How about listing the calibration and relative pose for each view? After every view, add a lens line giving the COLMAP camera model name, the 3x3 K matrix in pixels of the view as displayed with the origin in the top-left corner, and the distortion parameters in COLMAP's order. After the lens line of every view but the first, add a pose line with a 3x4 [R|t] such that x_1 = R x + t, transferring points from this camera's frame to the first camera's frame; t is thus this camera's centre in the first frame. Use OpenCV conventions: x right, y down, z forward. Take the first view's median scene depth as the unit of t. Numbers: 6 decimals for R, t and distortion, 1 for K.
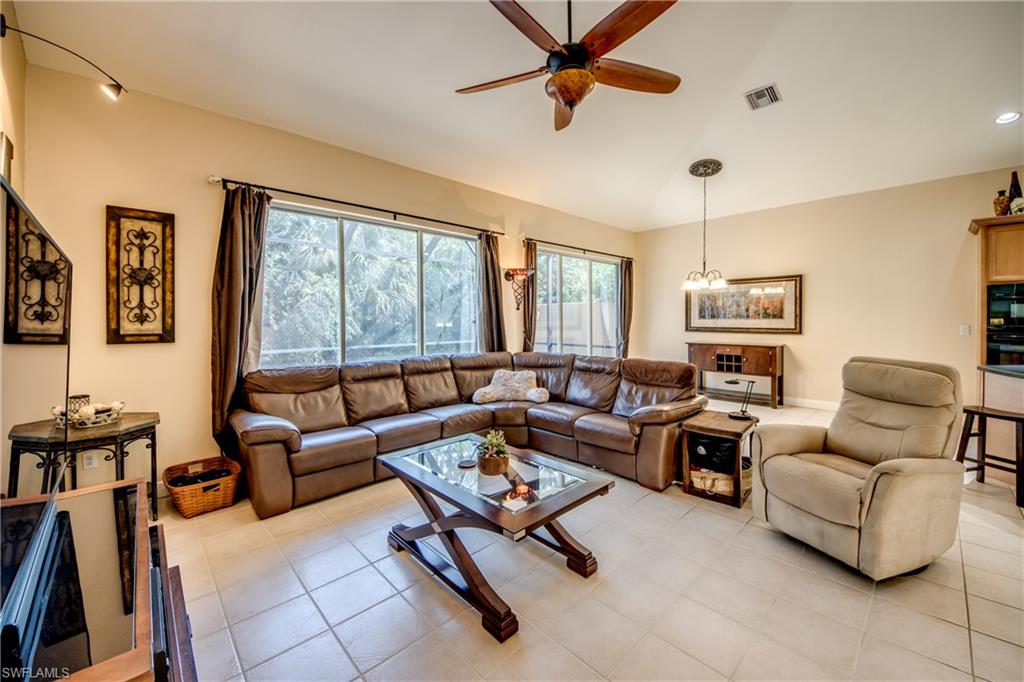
lens RADIAL K [[393.2, 0, 515.1], [0, 393.2, 325.5], [0, 0, 1]] dist [0.027237, -0.025259]
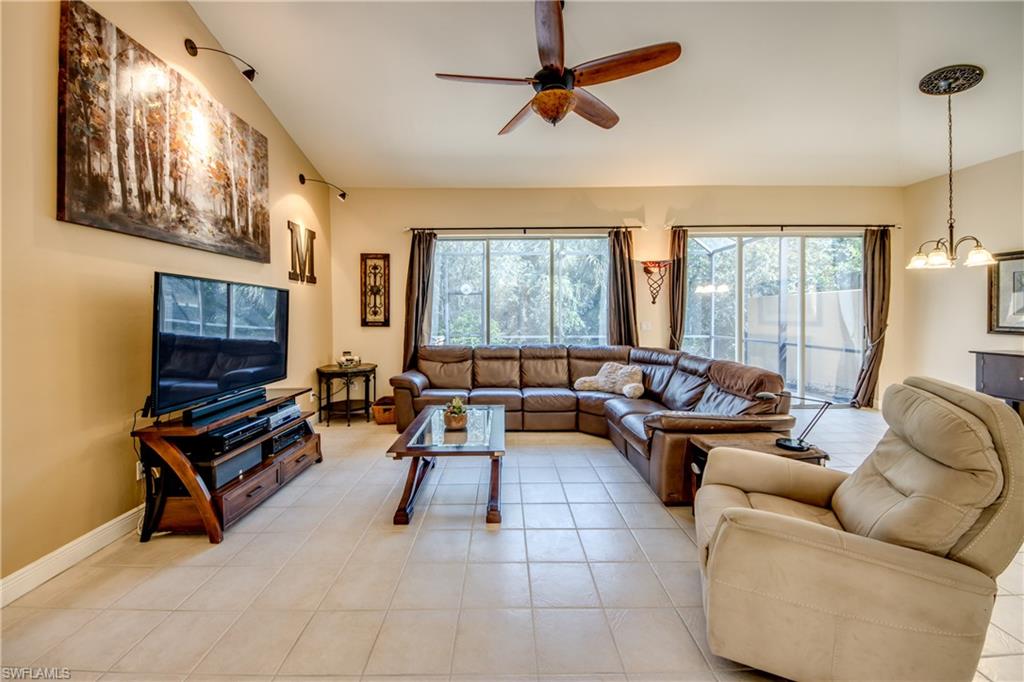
lens RADIAL K [[388.5, 0, 504.2], [0, 388.5, 321.3], [0, 0, 1]] dist [0.037266, -0.023318]
pose [[0.725177, 0.015217, -0.688394, 0.485324], [-0.010557, 0.999884, 0.010982, -0.003754], [0.688481, -0.000696, 0.725254, 0.065158]]
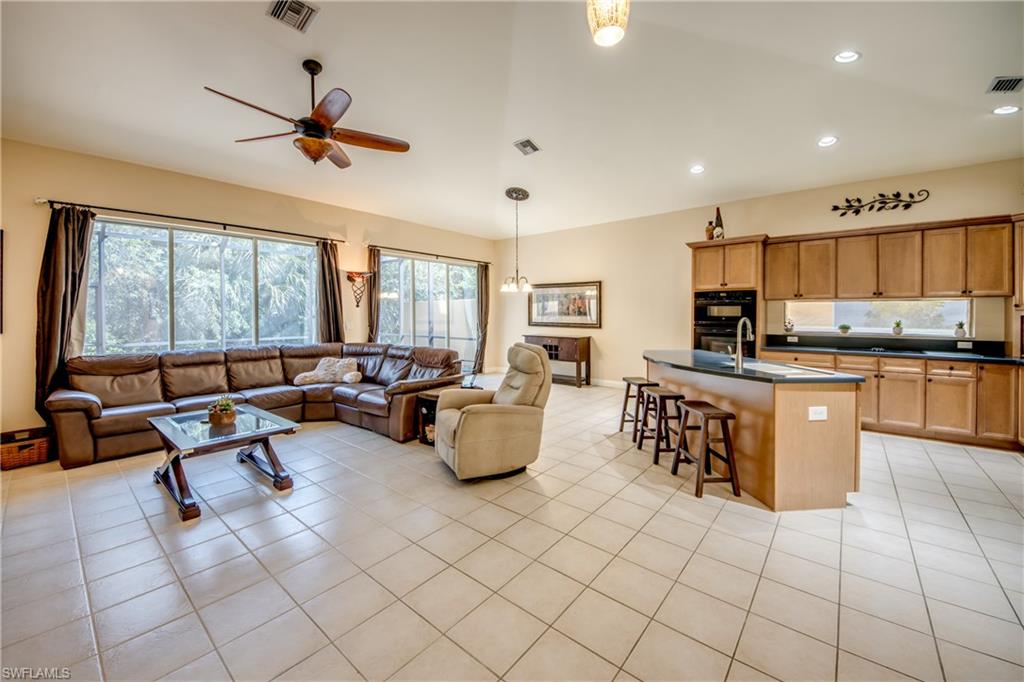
lens RADIAL K [[398.6, 0, 517.7], [0, 398.6, 315.9], [0, 0, 1]] dist [0.021980, -0.018944]
pose [[0.992061, 0.004978, 0.125656, 0.400878], [-0.003694, 0.999939, -0.010453, -0.003092], [-0.125700, 0.009906, 0.992019, -0.287018]]
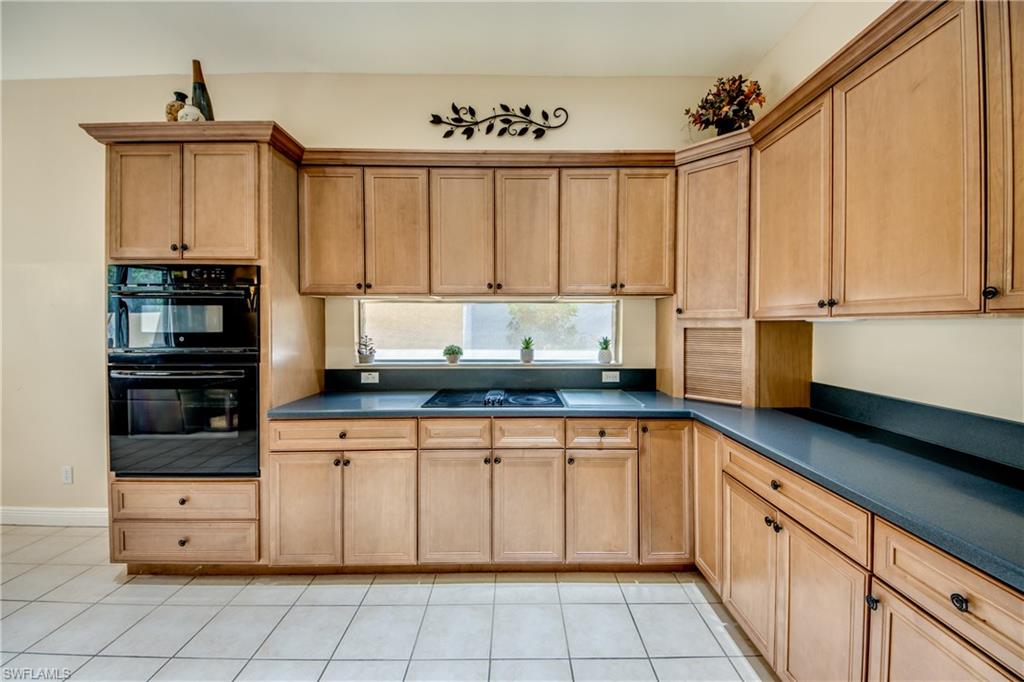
lens RADIAL K [[392.8, 0, 526.8], [0, 392.8, 327.0], [0, 0, 1]] dist [0.035224, -0.024845]
pose [[0.666807, -0.001327, 0.745229, 1.115502], [0.008872, 0.999942, -0.006158, -0.017839], [-0.745178, 0.010718, 0.666780, 0.262696]]
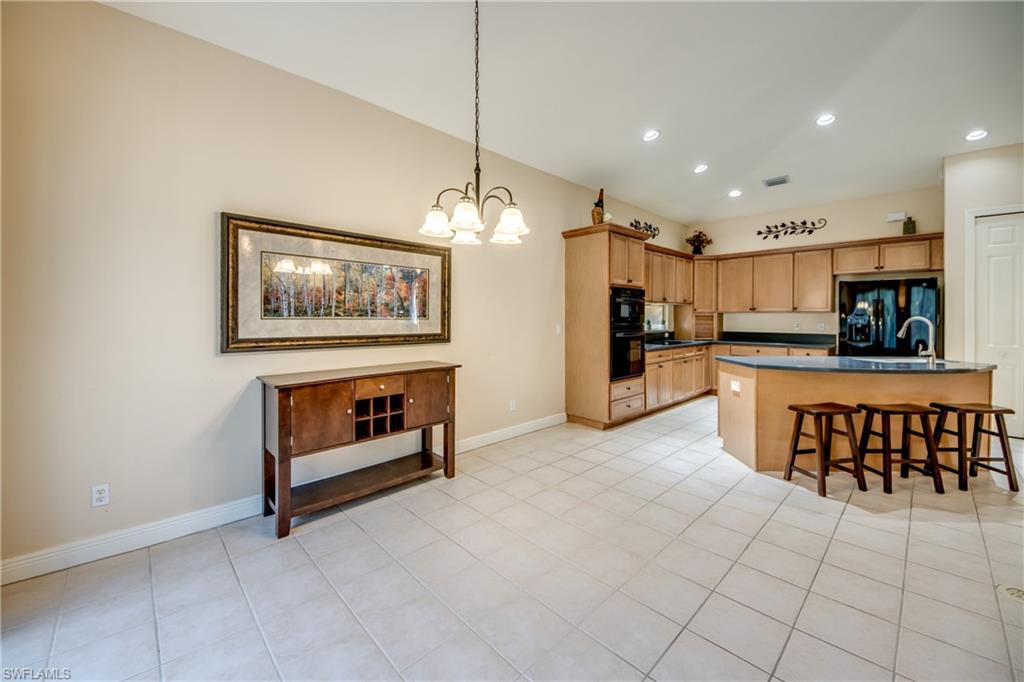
lens RADIAL K [[388.5, 0, 504.2], [0, 388.5, 321.3], [0, 0, 1]] dist [0.037266, -0.023318]
pose [[-0.005200, -0.006364, 0.999966, 0.130402], [0.016877, 0.999837, 0.006451, -0.018003], [-0.999844, 0.016910, -0.005091, 1.206263]]
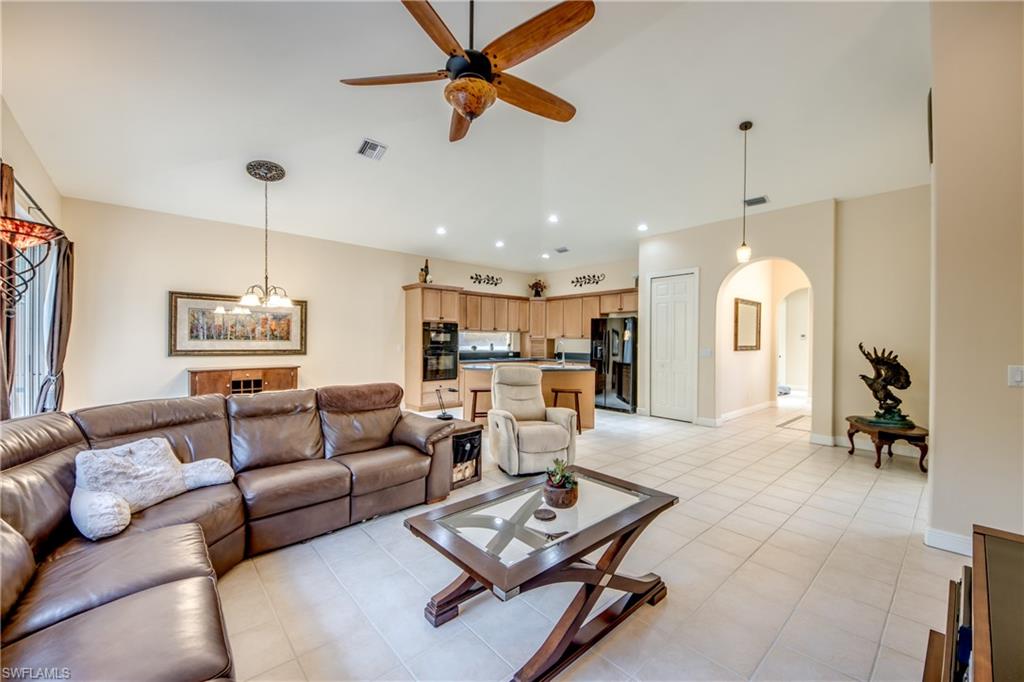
lens RADIAL K [[395.0, 0, 501.9], [0, 395.0, 340.2], [0, 0, 1]] dist [0.029118, -0.024783]
pose [[0.032183, 0.007933, 0.999451, -0.490433], [0.010885, 0.999906, -0.008287, -0.003834], [-0.999423, 0.011146, 0.032093, 0.547414]]
